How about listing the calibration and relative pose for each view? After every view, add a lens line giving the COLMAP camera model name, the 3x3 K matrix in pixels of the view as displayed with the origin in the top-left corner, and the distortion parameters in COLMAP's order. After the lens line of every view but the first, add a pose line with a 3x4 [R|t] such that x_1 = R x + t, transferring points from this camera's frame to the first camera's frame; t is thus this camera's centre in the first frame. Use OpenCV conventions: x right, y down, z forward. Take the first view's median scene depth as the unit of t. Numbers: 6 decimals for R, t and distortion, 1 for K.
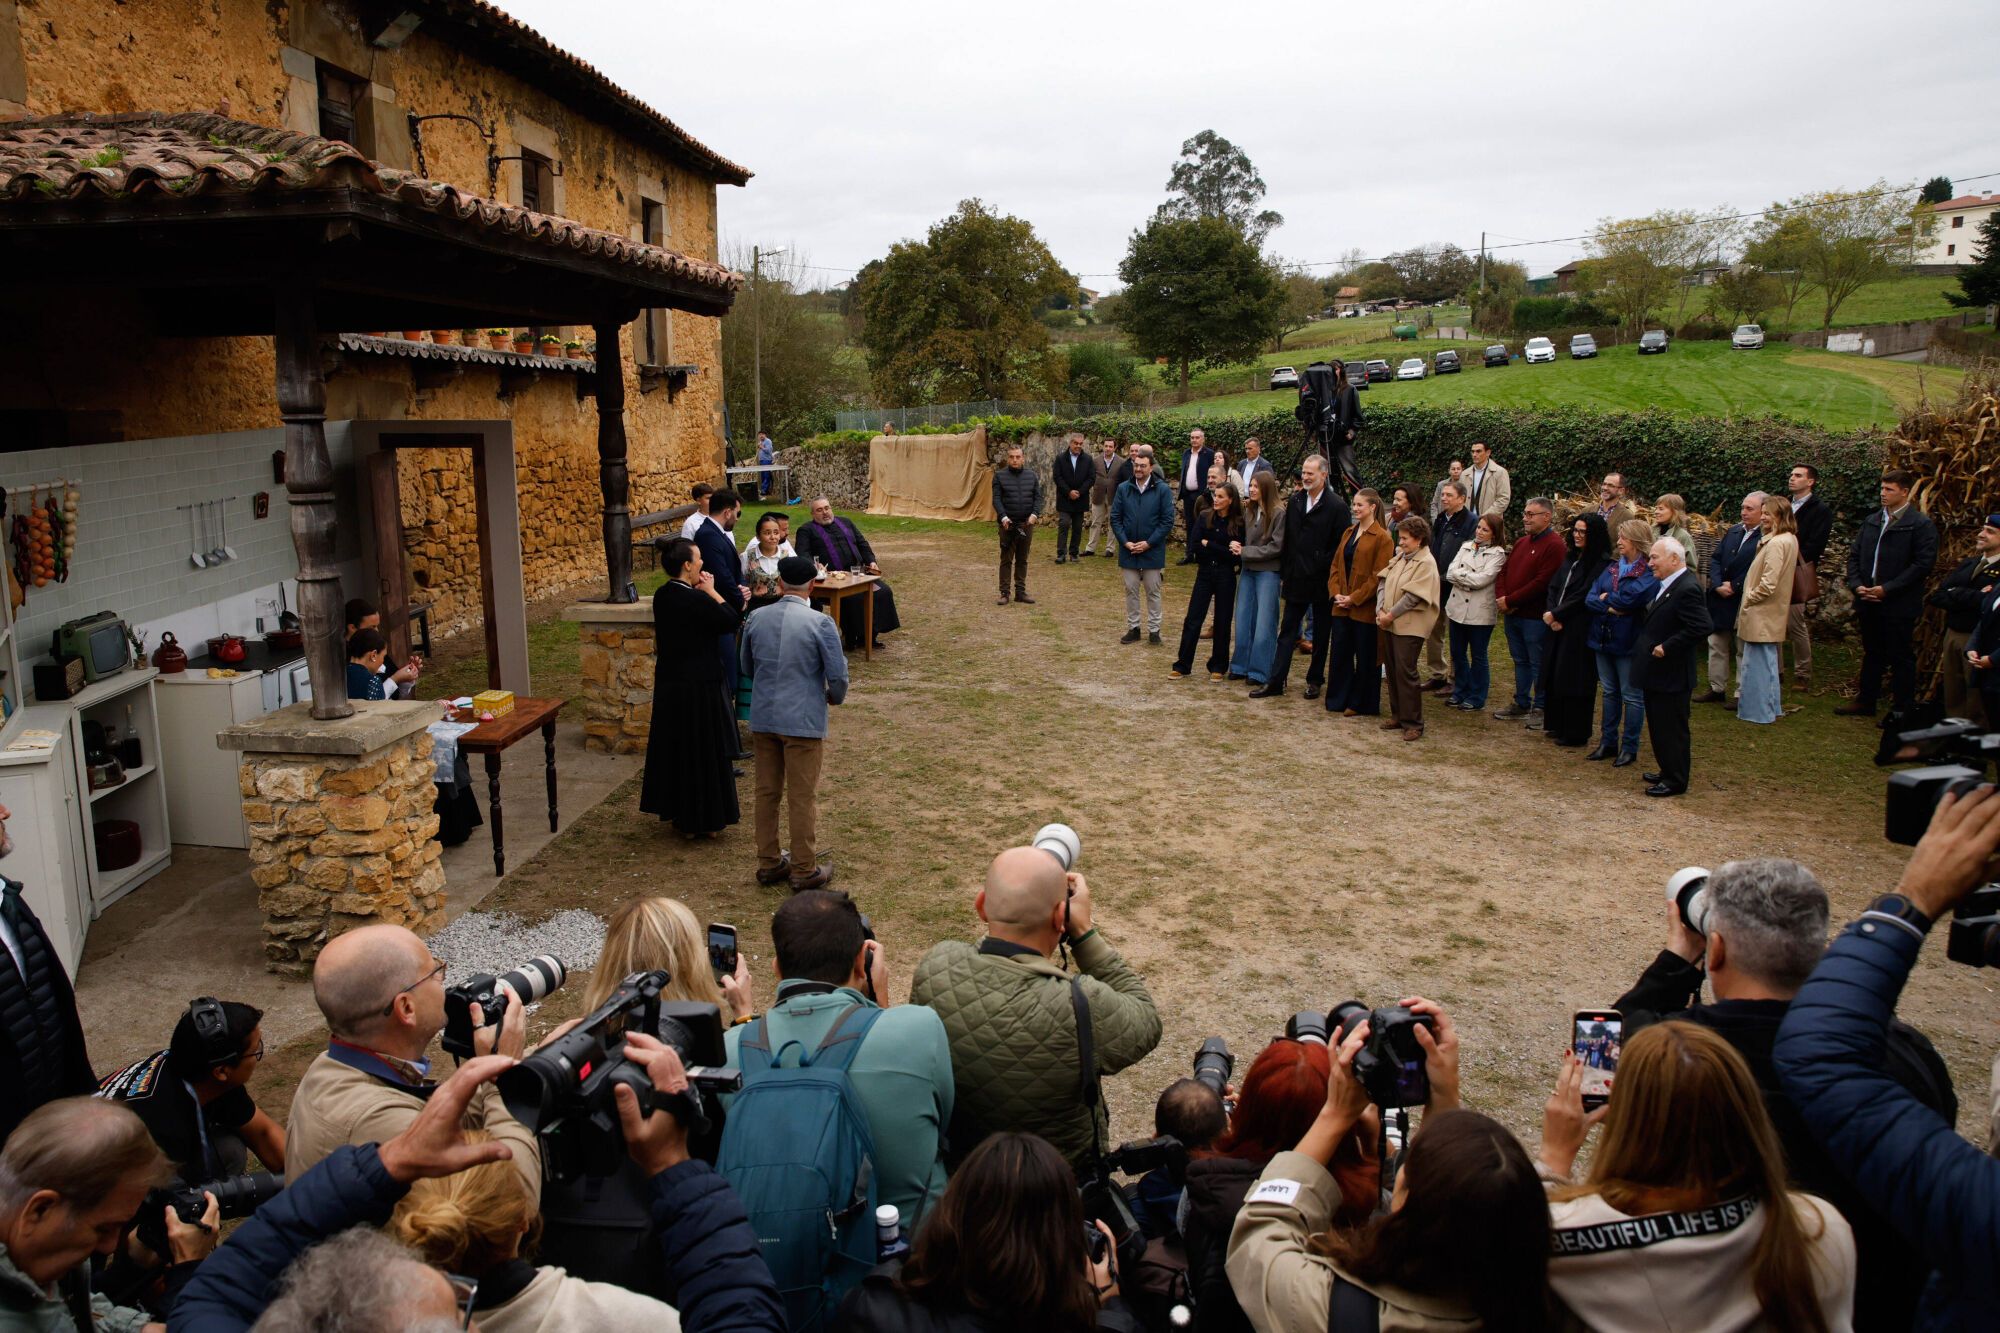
lens RADIAL K [[1520.1, 0, 1000.0], [0, 1520.1, 666.5], [0, 0, 1]] dist [-0.100752, 0.107049]
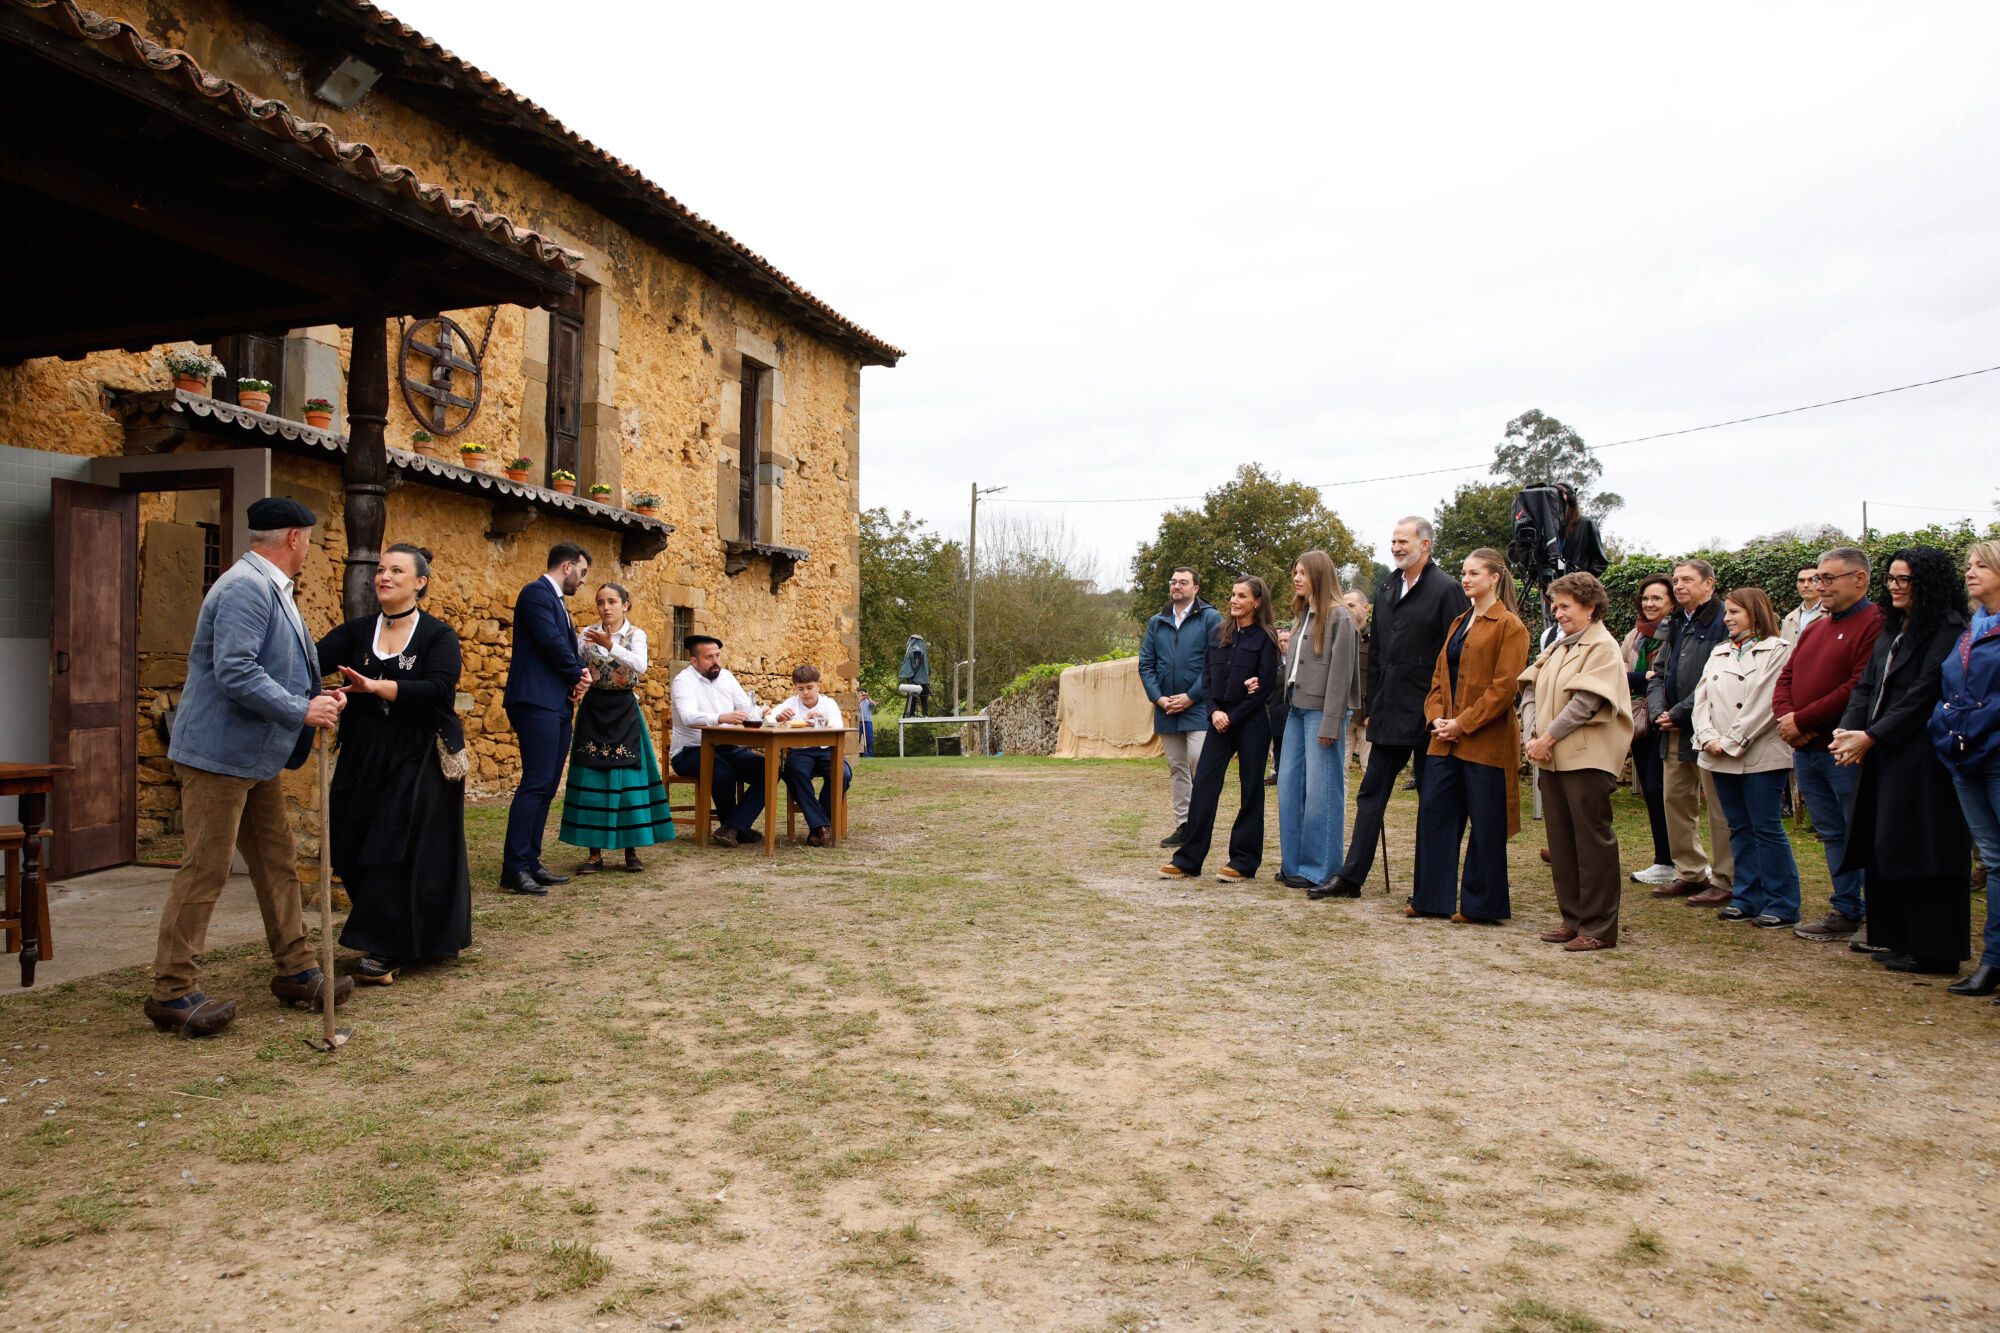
lens RADIAL K [[1520.1, 0, 1000.0], [0, 1520.1, 666.5], [0, 0, 1]] dist [-0.100752, 0.107049]
pose [[0.971060, -0.001778, -0.238831, 0.118637], [-0.051939, 0.974468, -0.218434, 0.048933], [0.233121, 0.224517, 0.946175, 0.252466]]
